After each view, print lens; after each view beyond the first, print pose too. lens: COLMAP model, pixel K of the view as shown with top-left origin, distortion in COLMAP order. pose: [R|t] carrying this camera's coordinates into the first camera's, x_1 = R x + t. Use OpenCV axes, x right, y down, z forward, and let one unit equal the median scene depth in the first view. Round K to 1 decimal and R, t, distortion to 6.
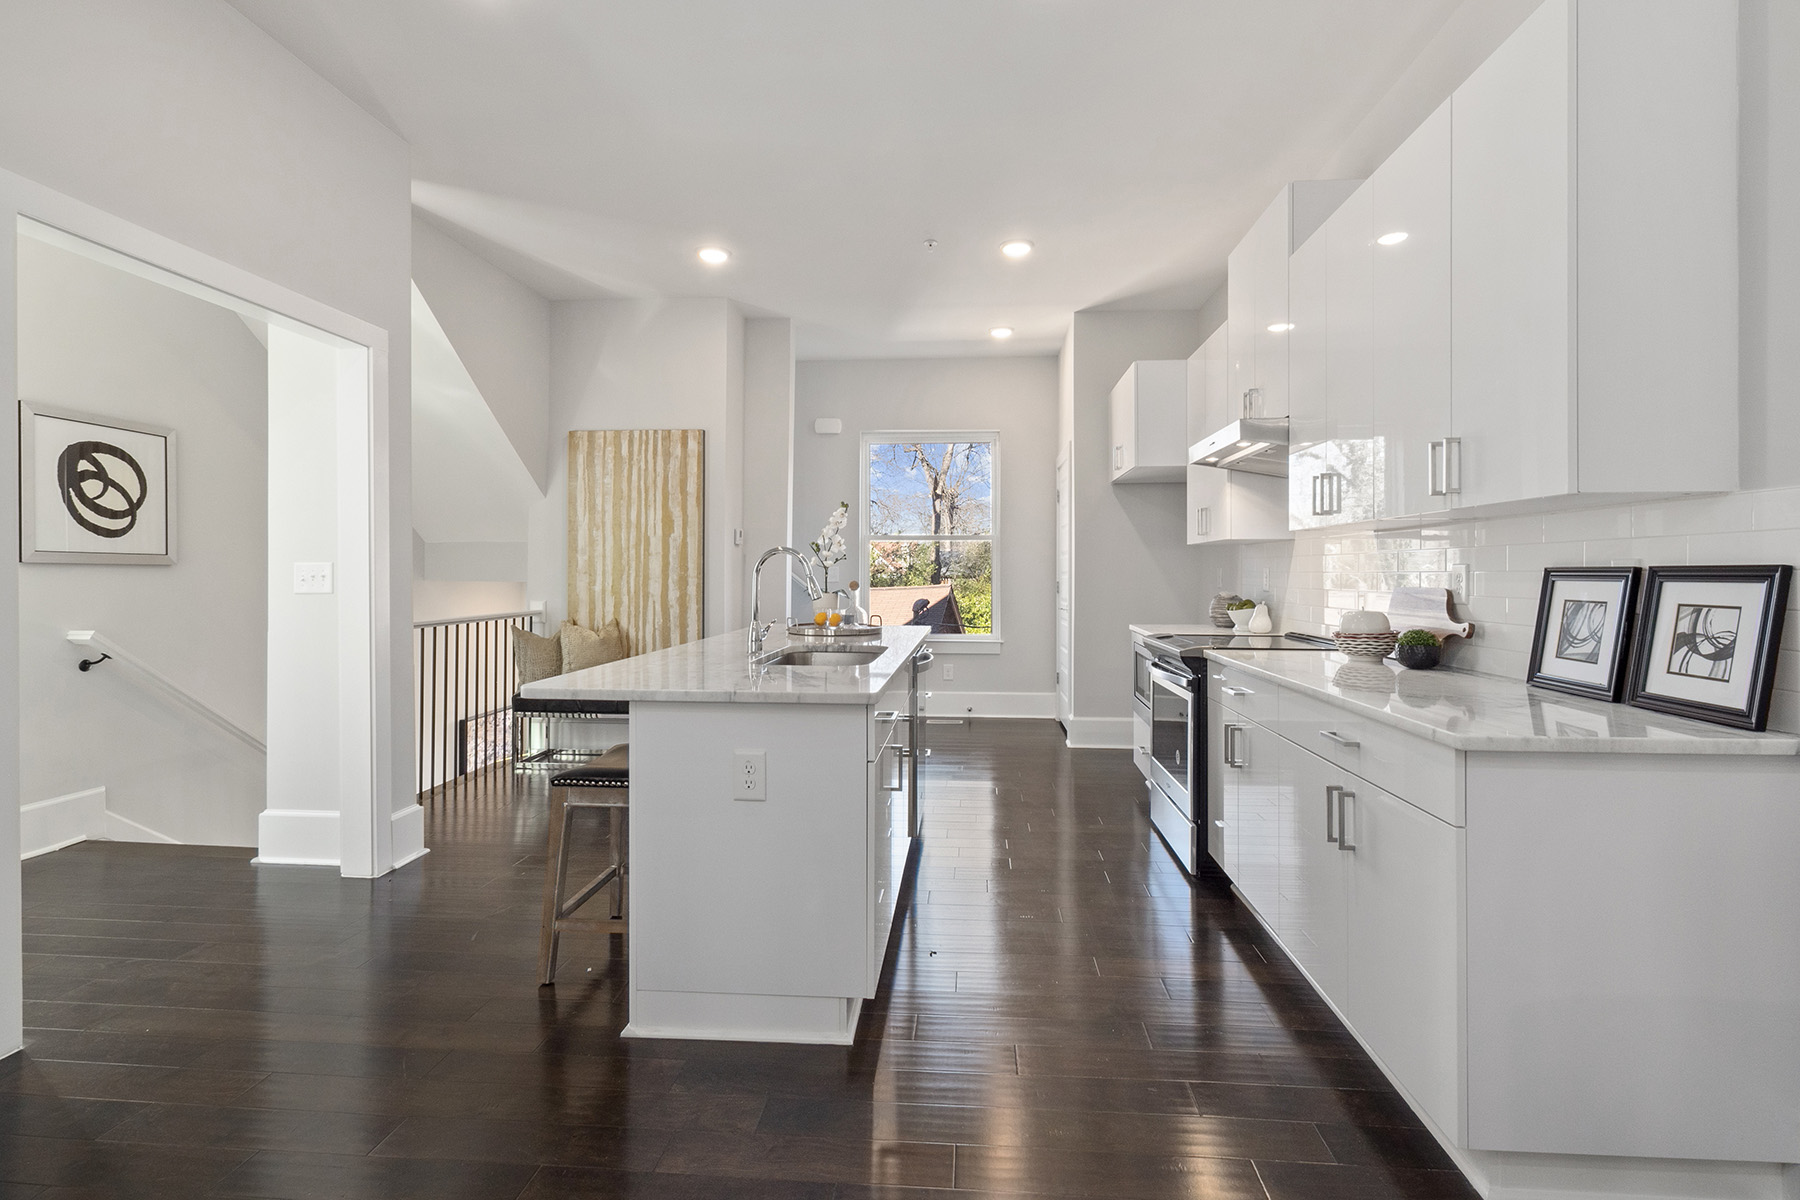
lens RADIAL K [[821.7, 0, 909.6], [0, 821.7, 588.0], [0, 0, 1]] dist [-0.012363, -0.000771]
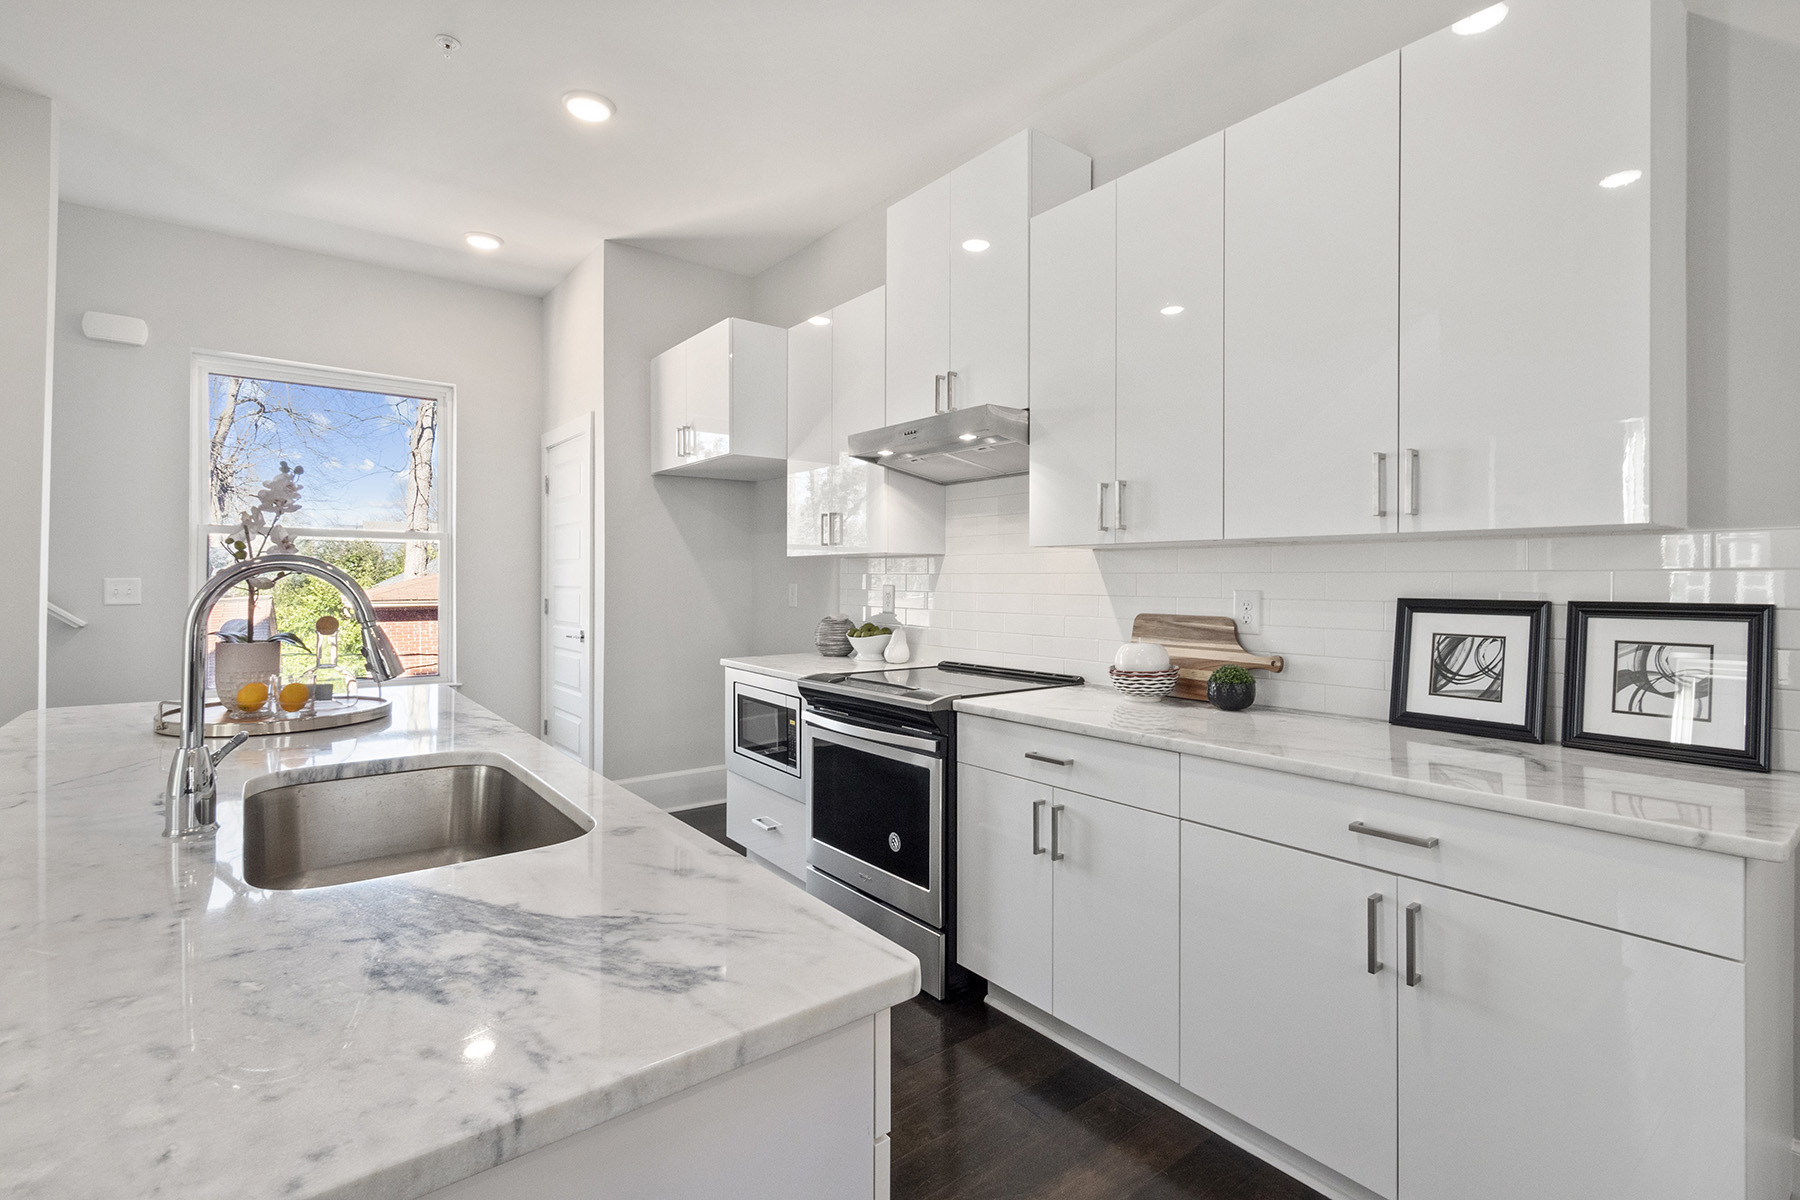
lens RADIAL K [[821.7, 0, 912.0], [0, 821.7, 588.5], [0, 0, 1]] dist [-0.012363, -0.000771]
pose [[0.725675, -0.003696, 0.688028, -0.163135], [0.007889, 0.999965, -0.002948, -0.022153], [-0.687993, 0.007567, 0.725678, 0.408758]]
